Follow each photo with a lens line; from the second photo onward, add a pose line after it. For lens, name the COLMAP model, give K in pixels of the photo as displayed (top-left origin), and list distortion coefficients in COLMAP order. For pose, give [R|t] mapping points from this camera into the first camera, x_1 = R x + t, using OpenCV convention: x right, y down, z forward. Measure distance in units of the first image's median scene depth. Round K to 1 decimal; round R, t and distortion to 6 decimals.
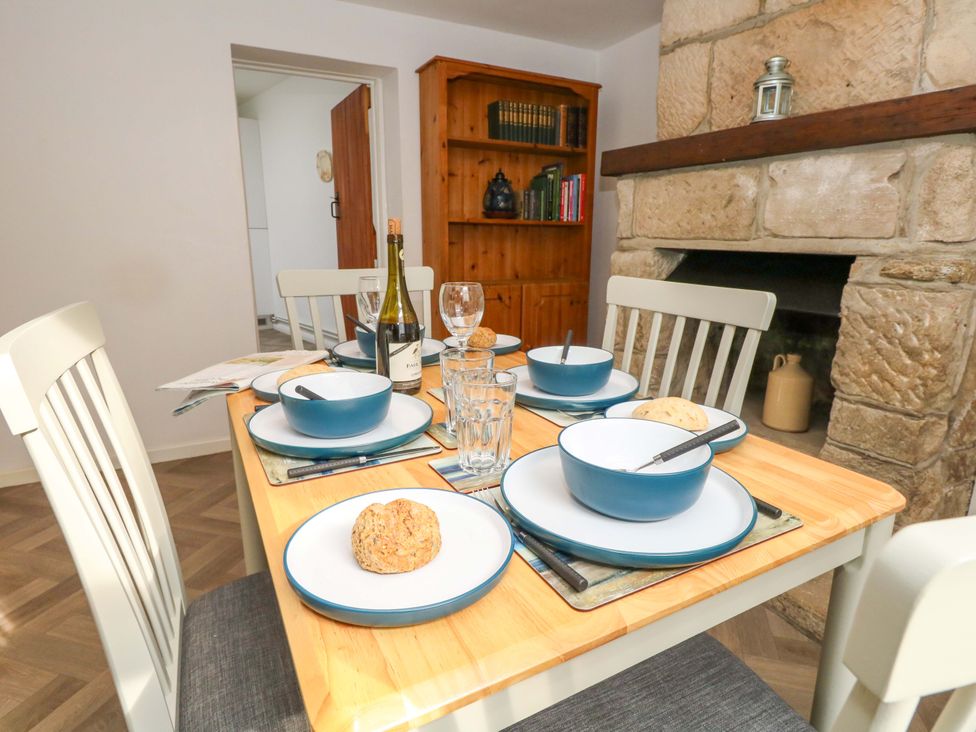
lens RADIAL K [[546.2, 0, 488.0], [0, 546.2, 366.0], [0, 0, 1]] dist [-0.006341, -0.002727]
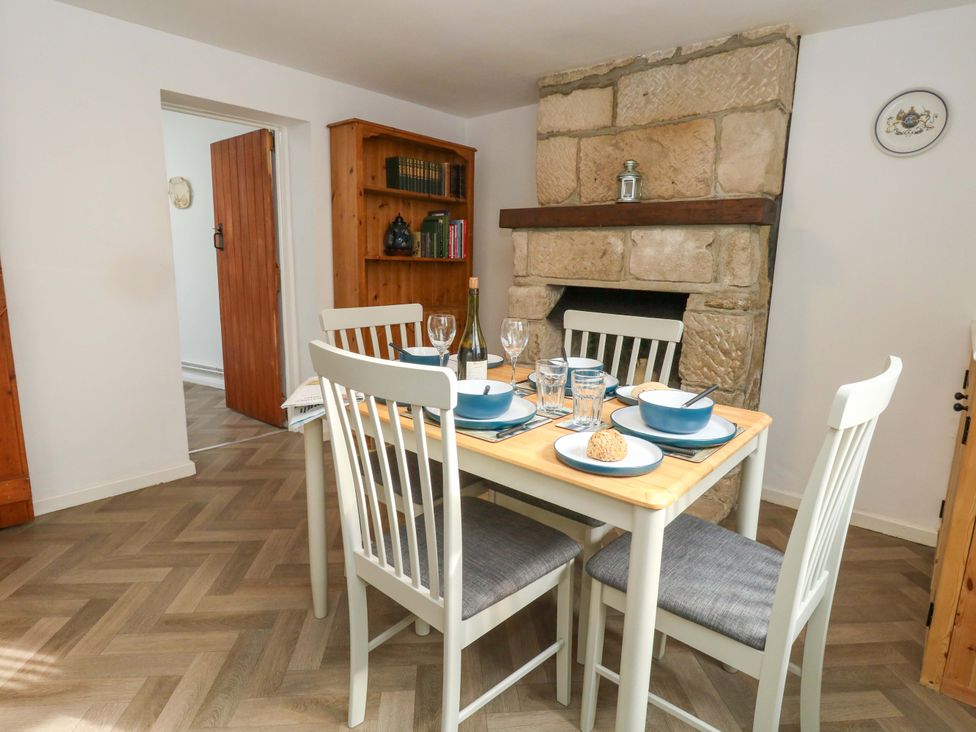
lens RADIAL K [[546.2, 0, 488.0], [0, 546.2, 366.0], [0, 0, 1]] dist [-0.006341, -0.002727]
pose [[0.934860, -0.053607, 0.350945, -0.355899], [0.066516, 0.997476, -0.024824, 0.007021], [-0.348728, 0.046550, 0.936067, -0.218843]]
